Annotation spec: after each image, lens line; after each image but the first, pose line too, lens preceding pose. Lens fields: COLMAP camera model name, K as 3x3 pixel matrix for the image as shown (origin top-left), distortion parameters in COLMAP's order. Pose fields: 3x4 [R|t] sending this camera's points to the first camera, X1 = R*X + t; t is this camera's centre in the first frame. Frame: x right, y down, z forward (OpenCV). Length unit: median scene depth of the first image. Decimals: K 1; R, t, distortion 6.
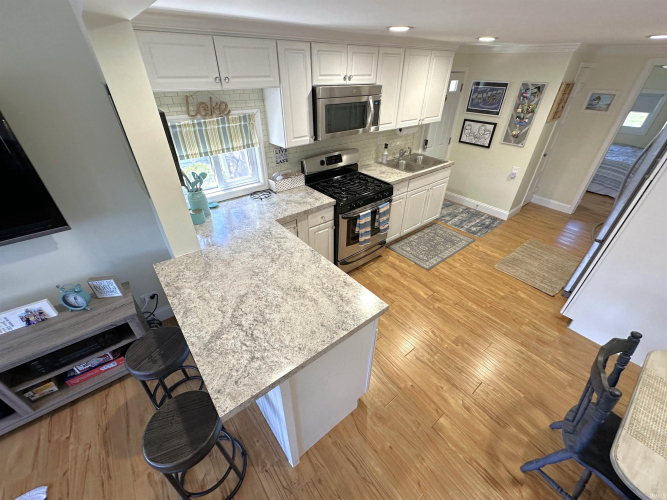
lens RADIAL K [[274.1, 0, 333.5], [0, 274.1, 250.0], [0, 0, 1]] dist [-0.001891, 0.000386]
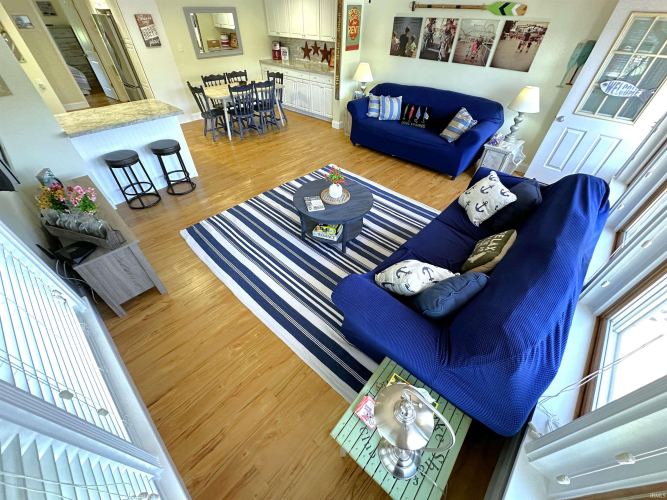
lens RADIAL K [[266.7, 0, 333.5], [0, 266.7, 250.0], [0, 0, 1]] dist [-0.001010, 0.000347]
pose [[-0.148899, -0.674441, 0.723159, -1.779387], [0.537455, 0.558666, 0.631692, 0.205016], [-0.830043, 0.482723, 0.279297, -0.267915]]
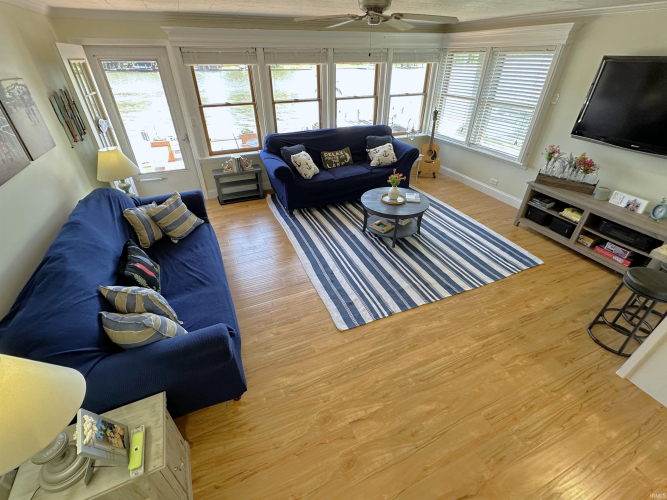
lens RADIAL K [[298.6, 0, 333.5], [0, 298.6, 250.0], [0, 0, 1]] dist [-0.001179, 0.000306]
pose [[-0.258551, 0.525954, -0.810262, 0.674427], [-0.538128, 0.618160, 0.572972, 0.256900], [0.802228, 0.584167, 0.123205, -0.346485]]
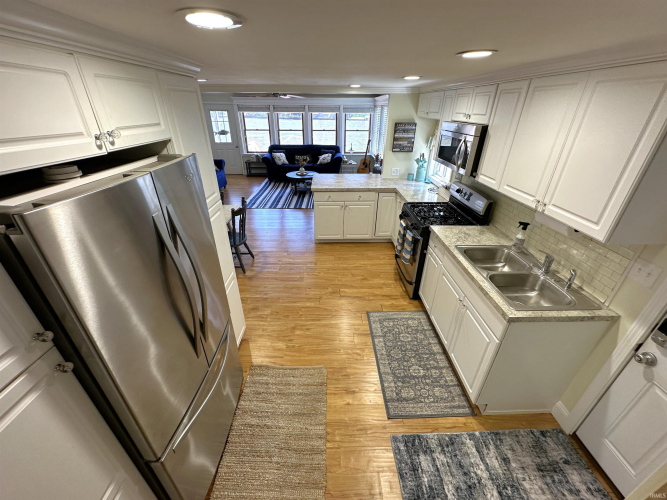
lens RADIAL K [[270.2, 0, 333.5], [0, 270.2, 250.0], [0, 0, 1]] dist [-0.002056, 0.000004]
pose [[-0.608161, 0.363452, -0.705721, 1.355642], [-0.448793, 0.575881, 0.683334, -0.855604], [0.654771, 0.732300, -0.187114, 1.304244]]
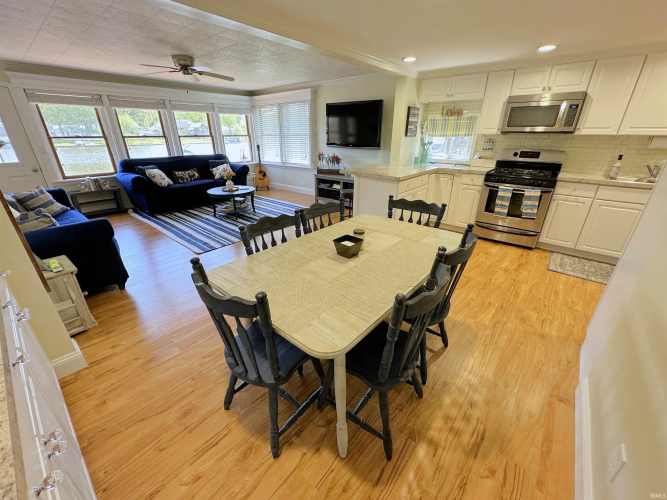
lens RADIAL K [[274.1, 0, 333.5], [0, 274.1, 250.0], [0, 0, 1]] dist [-0.001891, 0.000386]
pose [[0.198559, 0.381695, -0.902709, 1.427207], [-0.544339, 0.808878, 0.222288, 0.293748], [0.815027, 0.447242, 0.368381, 0.014245]]
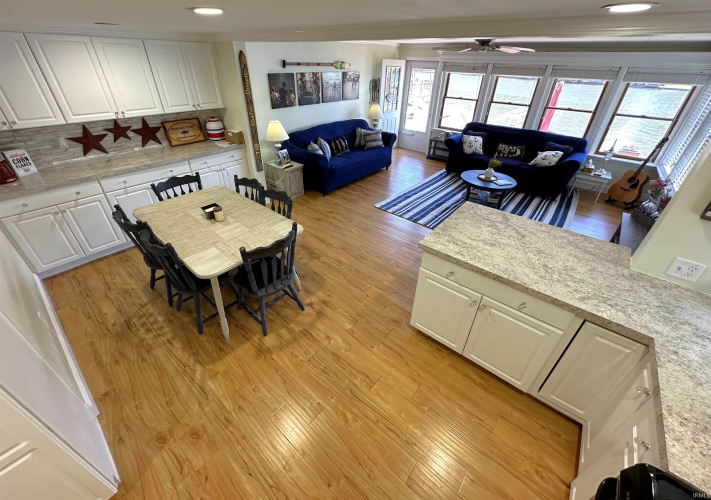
lens RADIAL K [[284.2, 0, 356.3], [0, 284.2, 234.1], [0, 0, 1]] dist [-0.000596, 0.000063]
pose [[-0.978709, 0.079740, -0.189131, 0.464981], [-0.138950, 0.420800, 0.896449, -0.616876], [0.151069, 0.903642, -0.400760, 0.910345]]
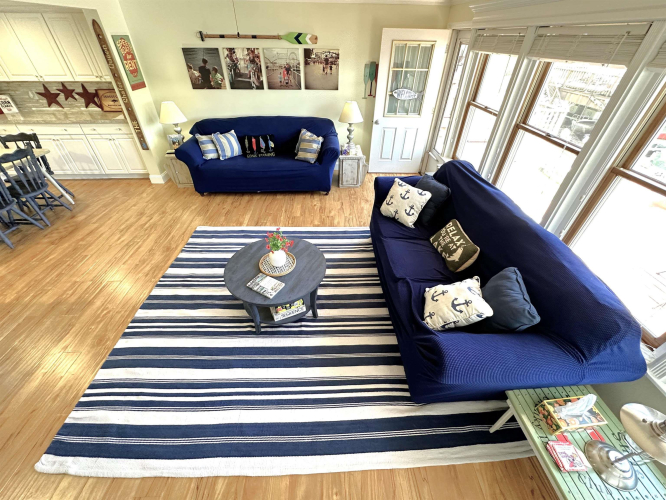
lens RADIAL K [[269.6, 0, 333.0], [0, 269.6, 250.0], [0, 0, 1]] dist [-0.000500, 0.000152]
pose [[-0.798792, -0.385104, 0.462197, -1.355979], [0.321702, 0.375776, 0.869080, 0.037741], [-0.508369, 0.842904, -0.176278, -0.035623]]
